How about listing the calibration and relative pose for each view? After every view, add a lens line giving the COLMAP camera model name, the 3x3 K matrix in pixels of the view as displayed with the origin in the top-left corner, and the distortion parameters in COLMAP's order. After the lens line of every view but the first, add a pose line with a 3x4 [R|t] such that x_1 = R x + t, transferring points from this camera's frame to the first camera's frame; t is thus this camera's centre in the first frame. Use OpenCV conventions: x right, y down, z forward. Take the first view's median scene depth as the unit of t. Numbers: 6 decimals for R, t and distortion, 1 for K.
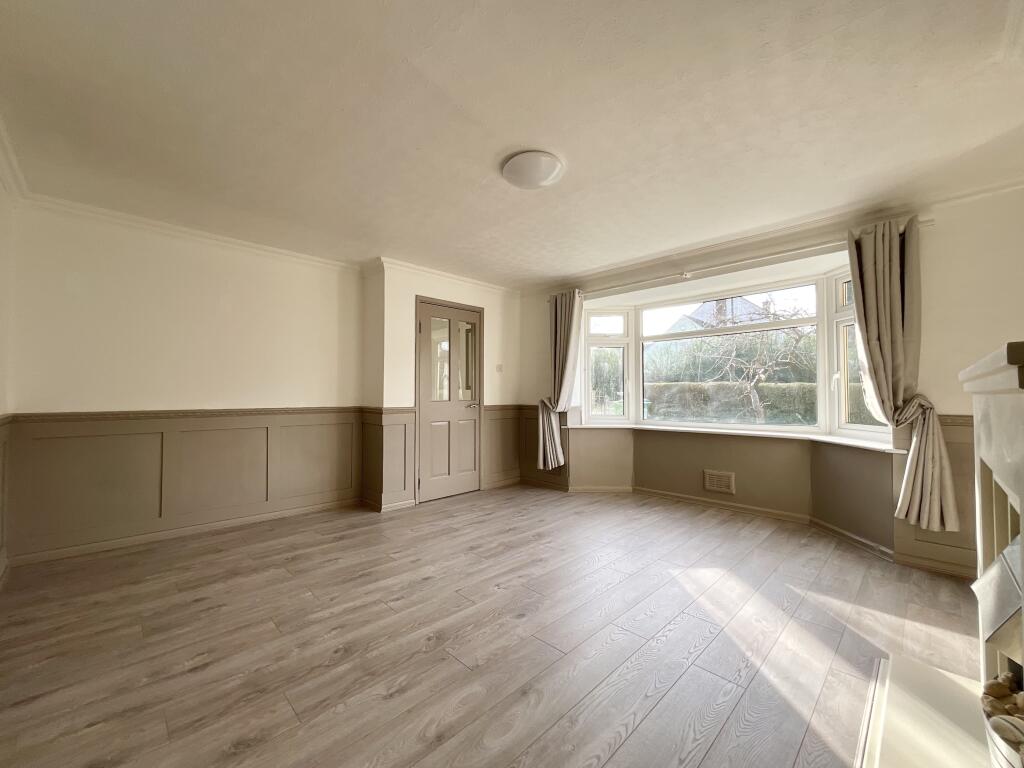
lens RADIAL K [[412.4, 0, 510.6], [0, 412.4, 382.7], [0, 0, 1]] dist [0.000170, -0.000303]
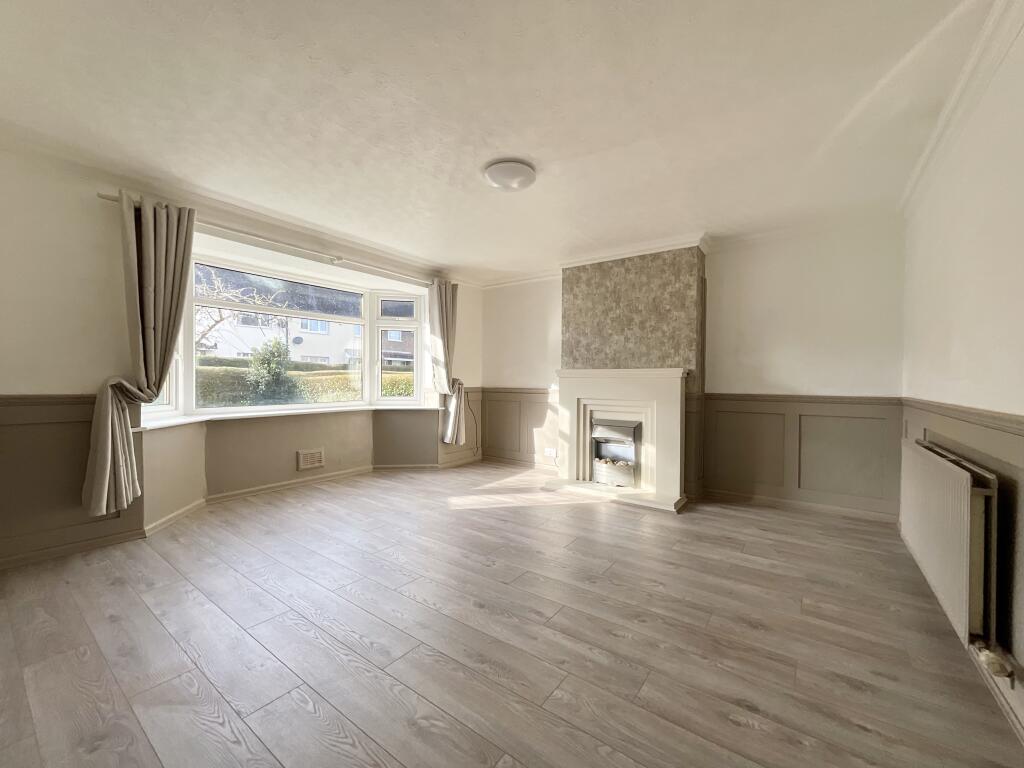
lens RADIAL K [[412.4, 0, 511.1], [0, 412.4, 386.1], [0, 0, 1]] dist [0.000170, -0.000303]
pose [[-0.161583, -0.017050, 0.986712, -0.986210], [-0.034415, 0.999340, 0.011632, 0.038975], [-0.986259, -0.032078, -0.162063, 1.077455]]
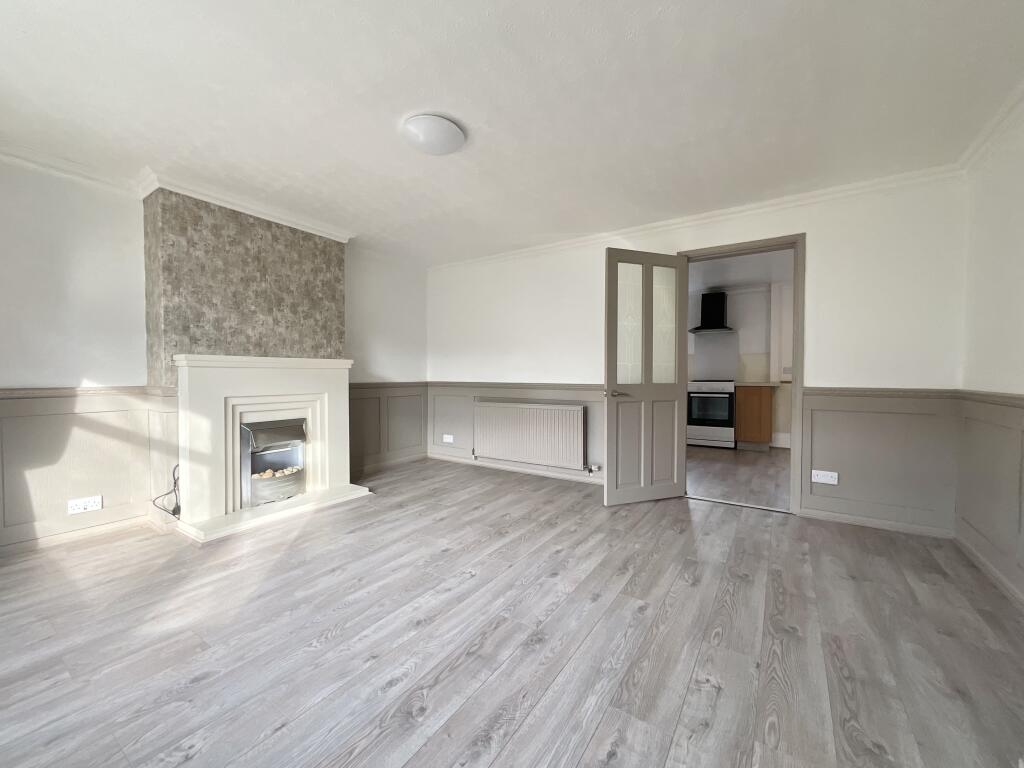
lens RADIAL K [[412.4, 0, 515.3], [0, 412.4, 380.2], [0, 0, 1]] dist [0.000170, -0.000303]
pose [[-0.976557, -0.001016, -0.215259, 0.070987], [0.001133, 0.999951, -0.009858, 0.062462], [0.215258, -0.009871, -0.976507, 1.845896]]
